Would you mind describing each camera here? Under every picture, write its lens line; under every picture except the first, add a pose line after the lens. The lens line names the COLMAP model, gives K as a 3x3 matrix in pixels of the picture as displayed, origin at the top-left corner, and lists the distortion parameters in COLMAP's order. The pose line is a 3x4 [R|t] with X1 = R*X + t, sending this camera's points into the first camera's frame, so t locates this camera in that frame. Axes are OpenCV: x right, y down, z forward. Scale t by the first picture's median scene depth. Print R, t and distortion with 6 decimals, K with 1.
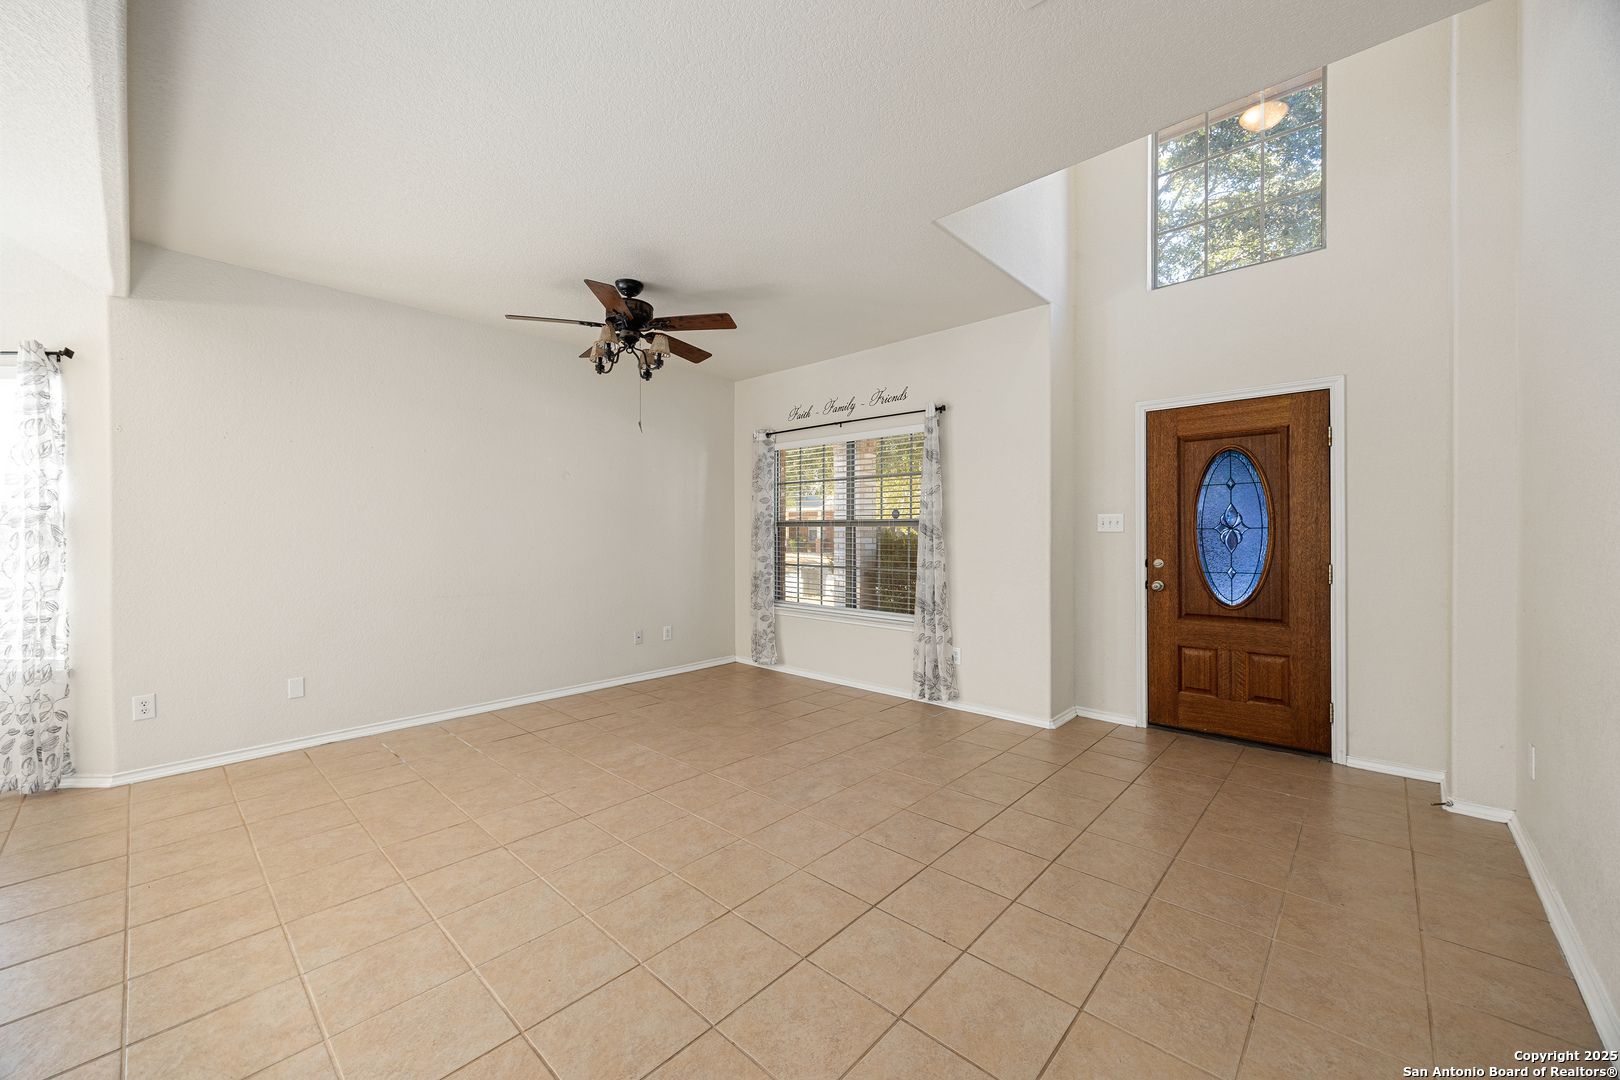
lens RADIAL K [[623.7, 0, 809.7], [0, 623.7, 539.7], [0, 0, 1]] dist [0.000896, 0.000122]
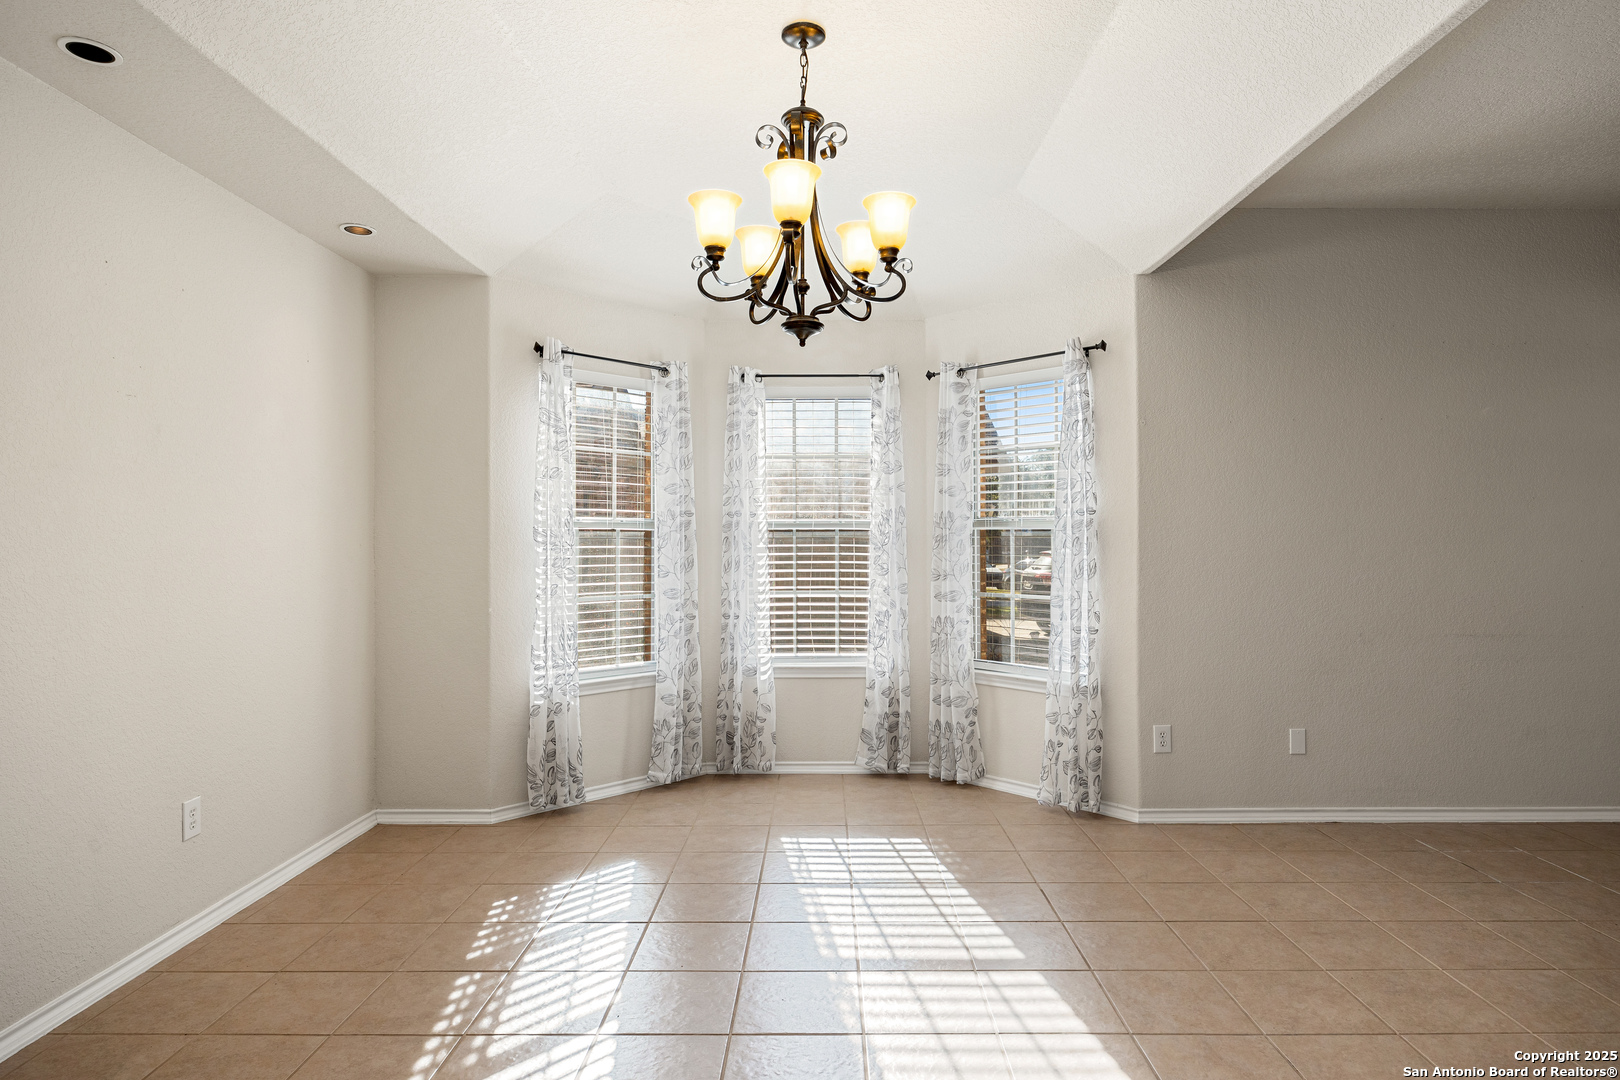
lens RADIAL K [[925.6, 0, 812.4], [0, 925.6, 534.6], [0, 0, 1]] dist [-0.004041, -0.001008]
pose [[0.671292, 0.002967, -0.741187, -0.447069], [-0.007379, 0.999969, -0.002680, -0.010093], [0.741156, 0.007268, 0.671293, -0.236548]]
